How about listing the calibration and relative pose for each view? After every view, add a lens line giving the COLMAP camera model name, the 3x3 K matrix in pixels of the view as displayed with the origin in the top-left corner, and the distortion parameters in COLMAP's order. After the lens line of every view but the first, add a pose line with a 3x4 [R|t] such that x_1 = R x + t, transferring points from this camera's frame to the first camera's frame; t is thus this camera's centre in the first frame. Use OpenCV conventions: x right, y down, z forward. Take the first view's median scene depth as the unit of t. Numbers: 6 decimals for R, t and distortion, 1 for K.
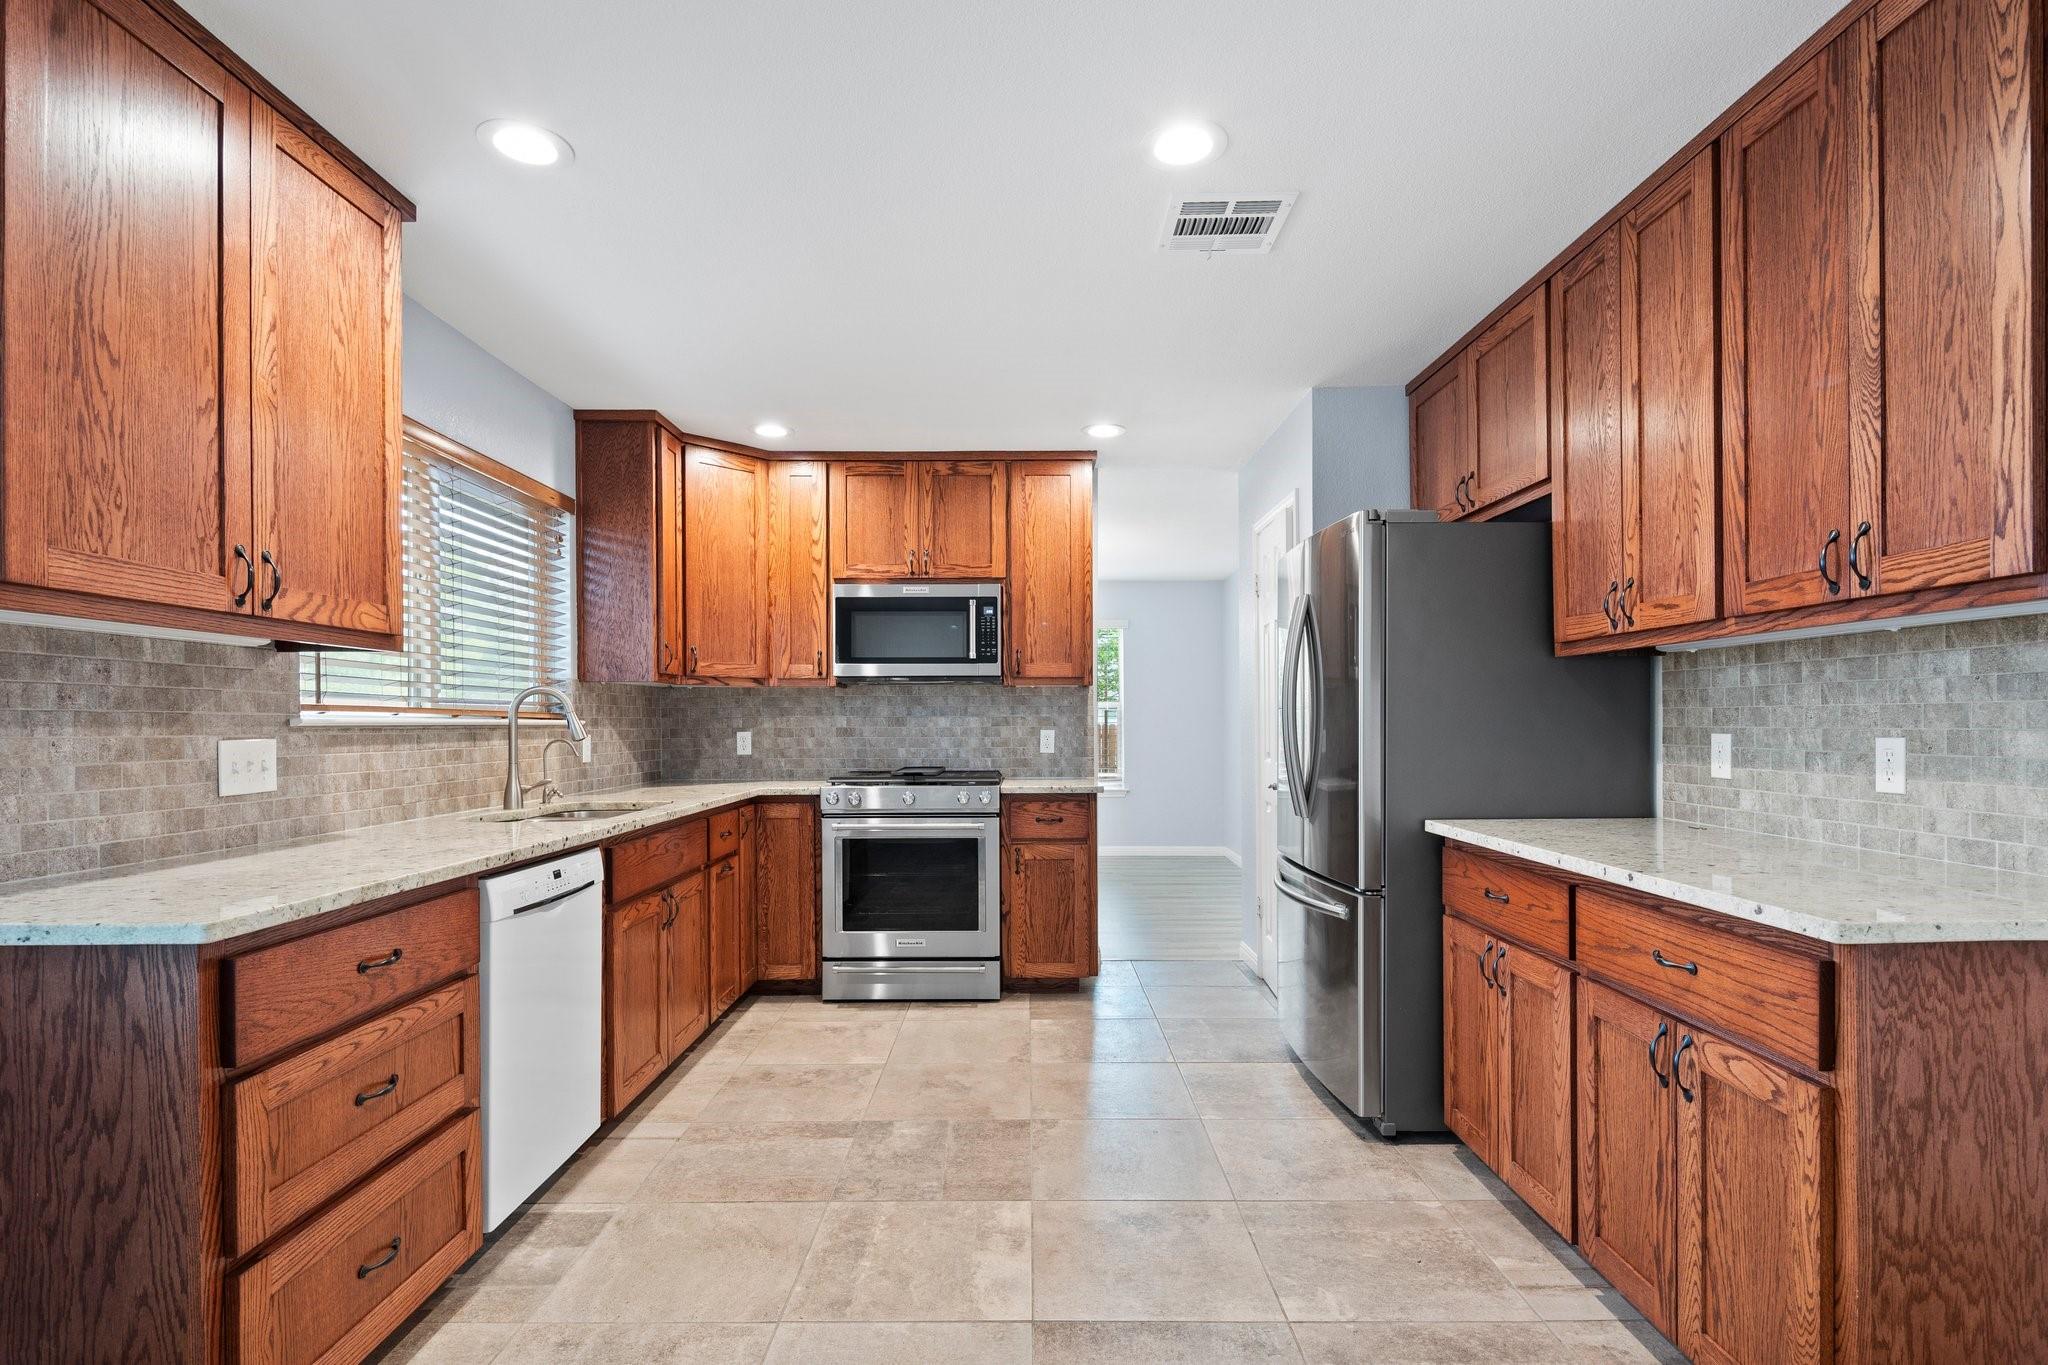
lens RADIAL K [[1010.2, 0, 1026.1], [0, 1010.2, 725.2], [0, 0, 1]] dist [0.000888, -0.001582]
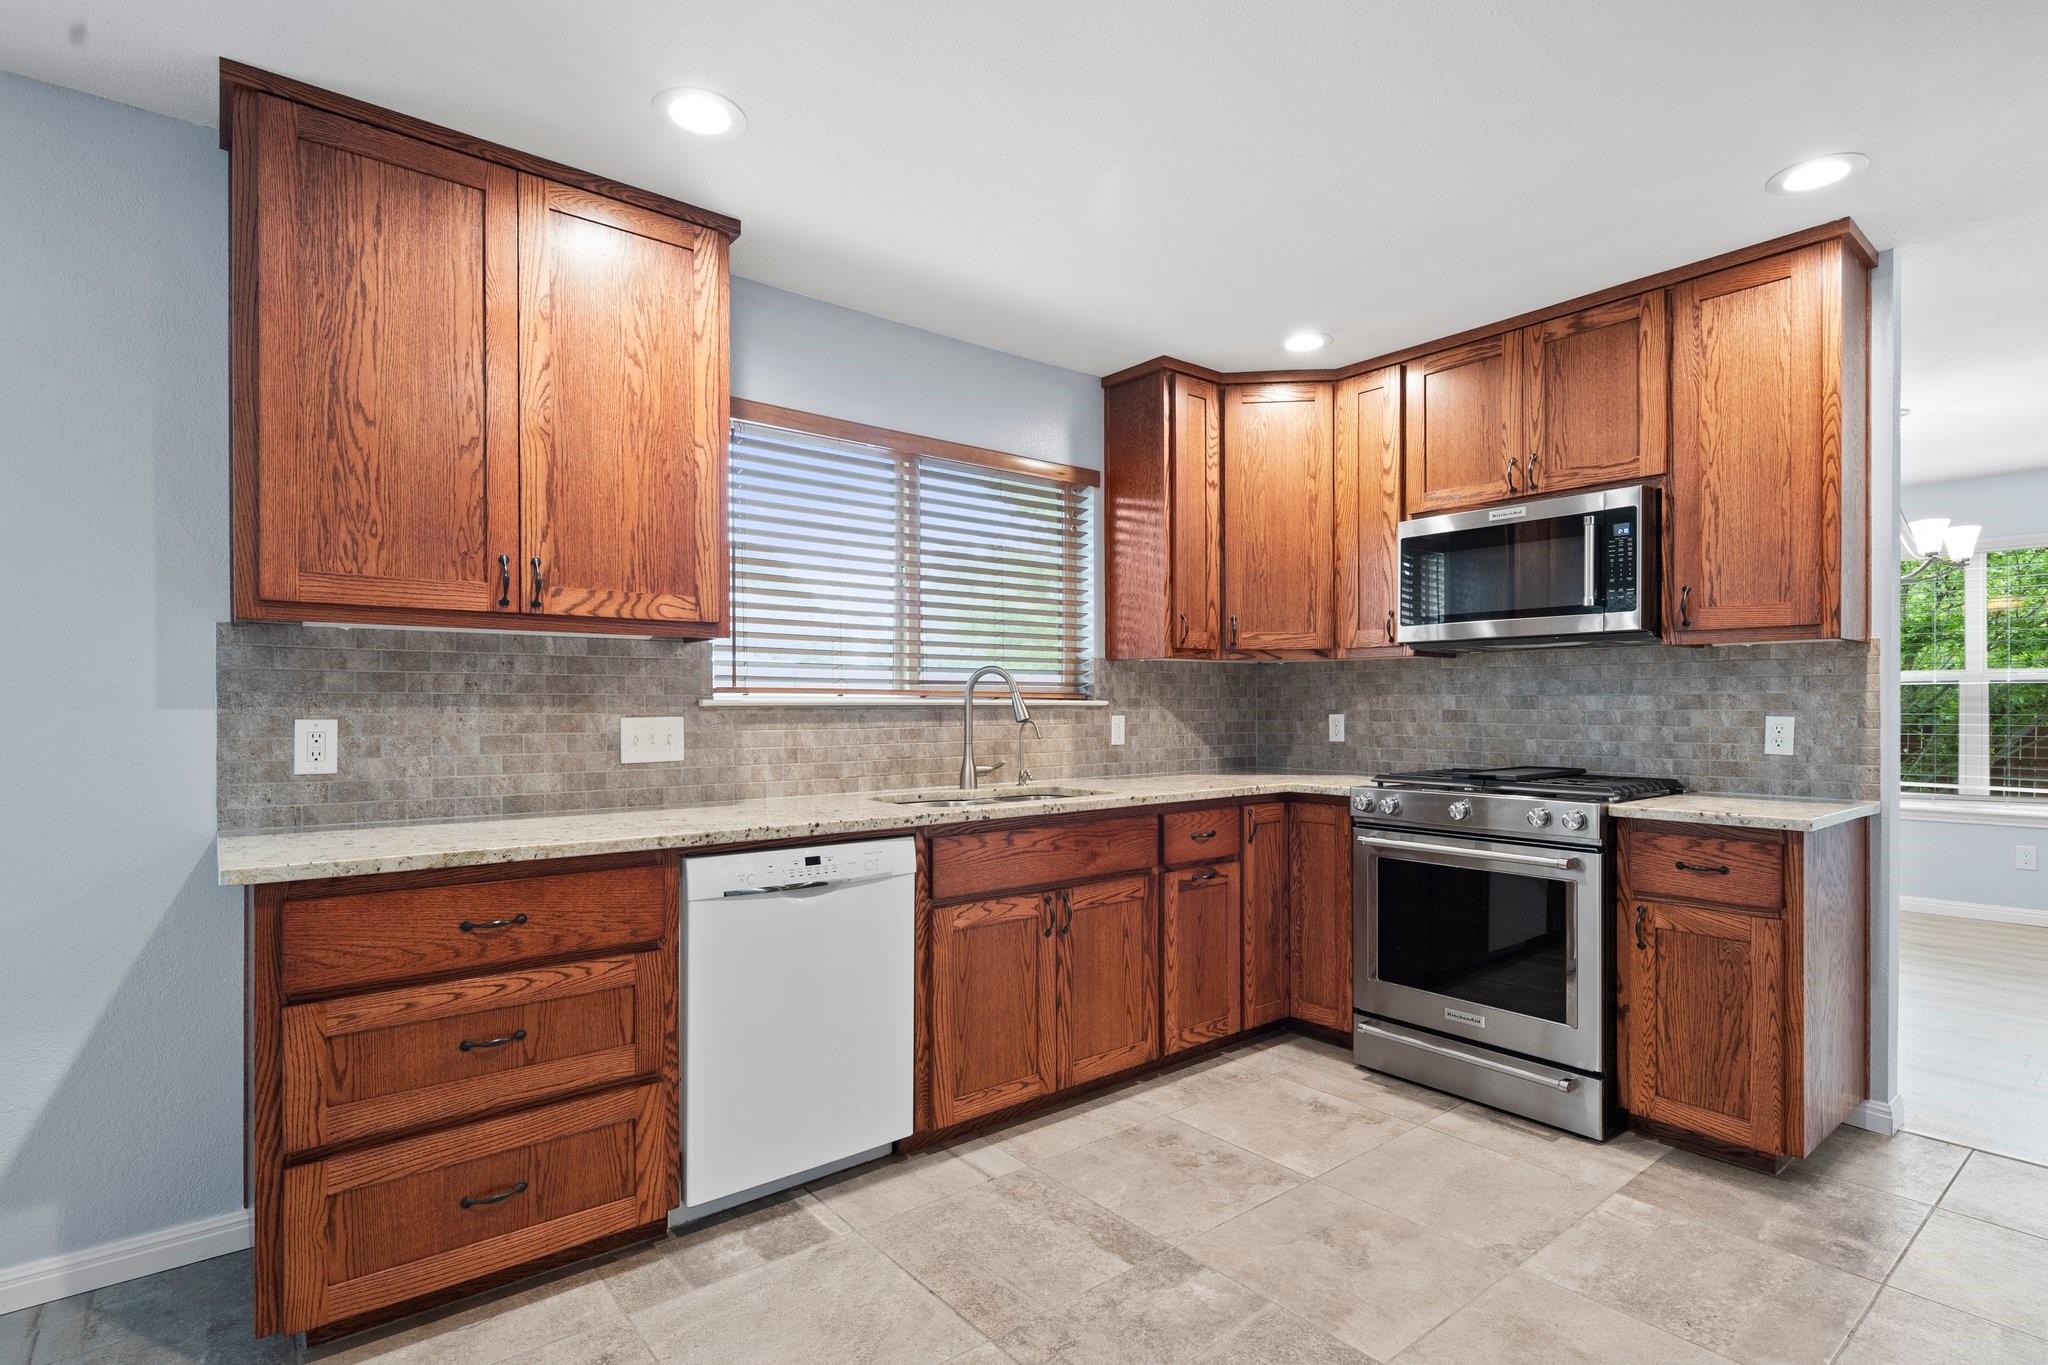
lens RADIAL K [[996.7, 0, 1023.2], [0, 996.7, 707.4], [0, 0, 1]] dist [0.000897, -0.000945]
pose [[0.626040, 0.005076, -0.779774, 0.413975], [-0.003051, 0.999987, 0.004059, -0.003399], [0.779785, -0.000162, 0.626047, 0.579177]]
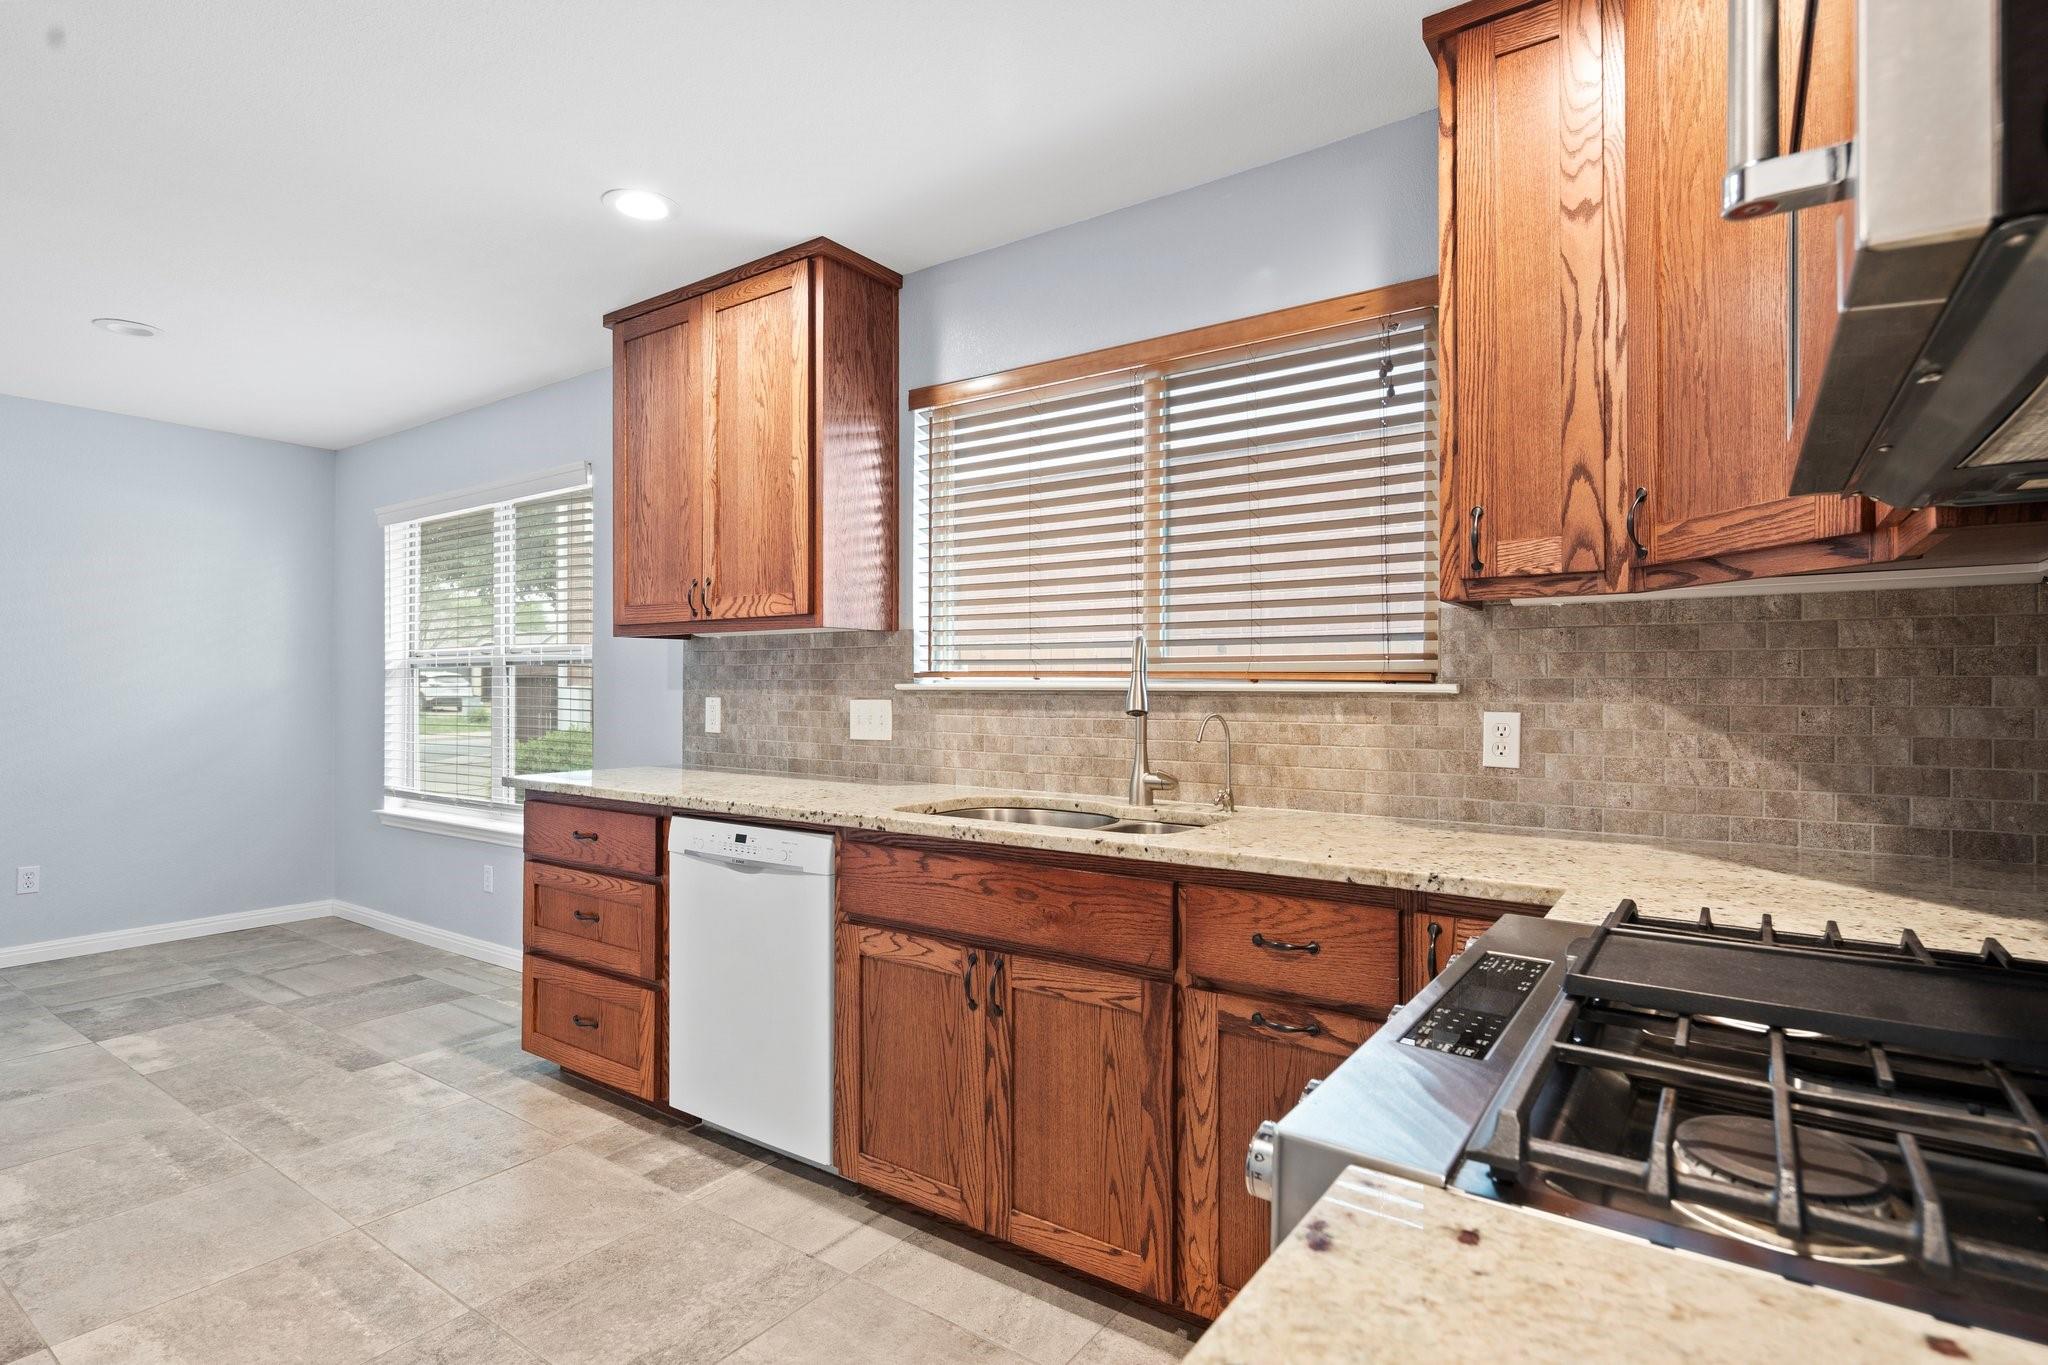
lens RADIAL K [[1015.3, 0, 1021.6], [0, 1015.3, 678.8], [0, 0, 1]] dist [0.001546, 0.000589]
pose [[-0.580523, -0.003227, -0.814238, 0.203372], [-0.001750, 0.999995, -0.002715, -0.009702], [0.814242, -0.000151, -0.580525, 1.872619]]
